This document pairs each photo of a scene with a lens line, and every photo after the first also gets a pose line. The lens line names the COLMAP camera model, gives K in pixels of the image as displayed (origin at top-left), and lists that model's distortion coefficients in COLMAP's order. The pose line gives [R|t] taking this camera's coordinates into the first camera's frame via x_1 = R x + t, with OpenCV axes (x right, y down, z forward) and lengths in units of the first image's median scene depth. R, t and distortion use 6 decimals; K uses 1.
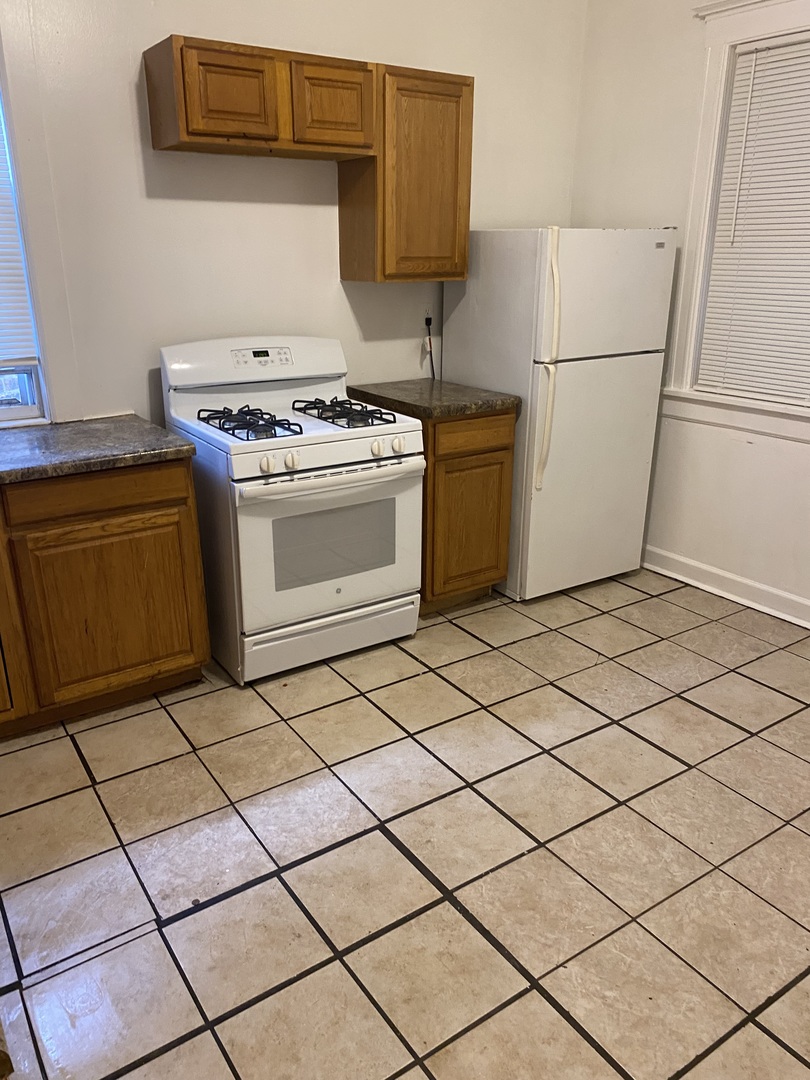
lens RADIAL K [[829.1, 0, 411.4], [0, 829.1, 542.4], [0, 0, 1]] dist [0.034982, -0.006654]
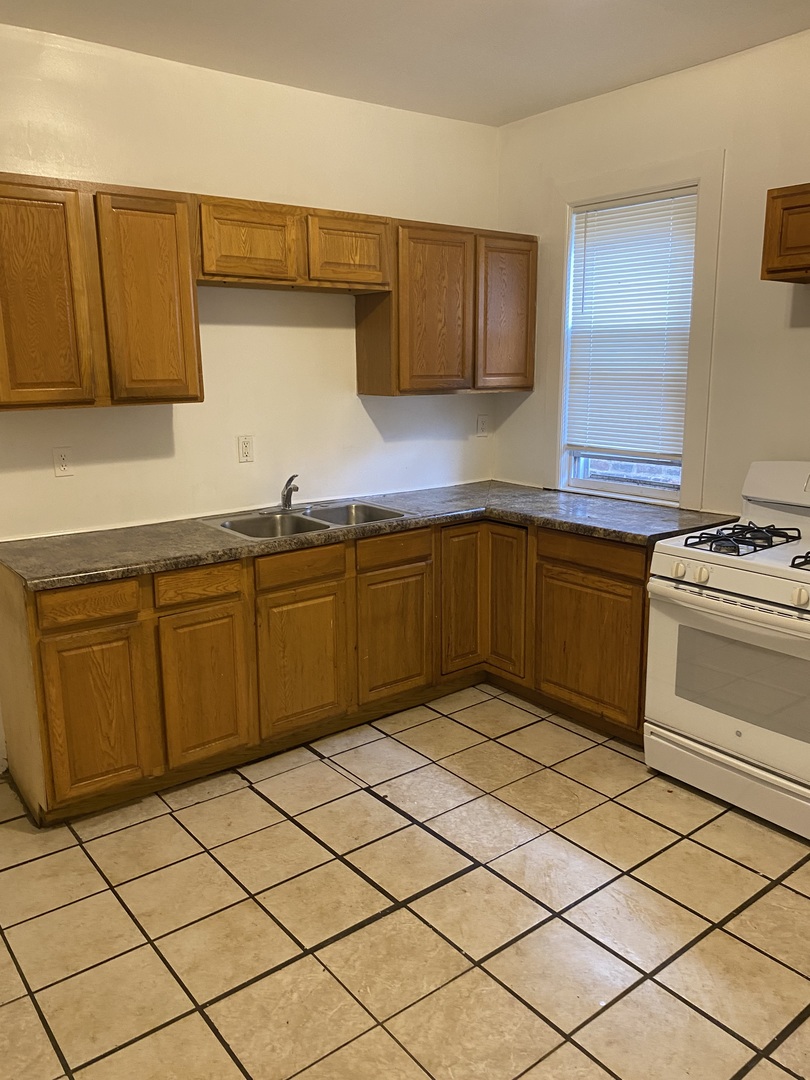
lens RADIAL K [[829.1, 0, 412.2], [0, 829.1, 538.3], [0, 0, 1]] dist [0.034982, -0.006654]
pose [[0.075151, 0.205614, -0.975743, 0.846750], [-0.333514, 0.927341, 0.169728, -0.203243], [0.939745, 0.312669, 0.138265, 0.538178]]
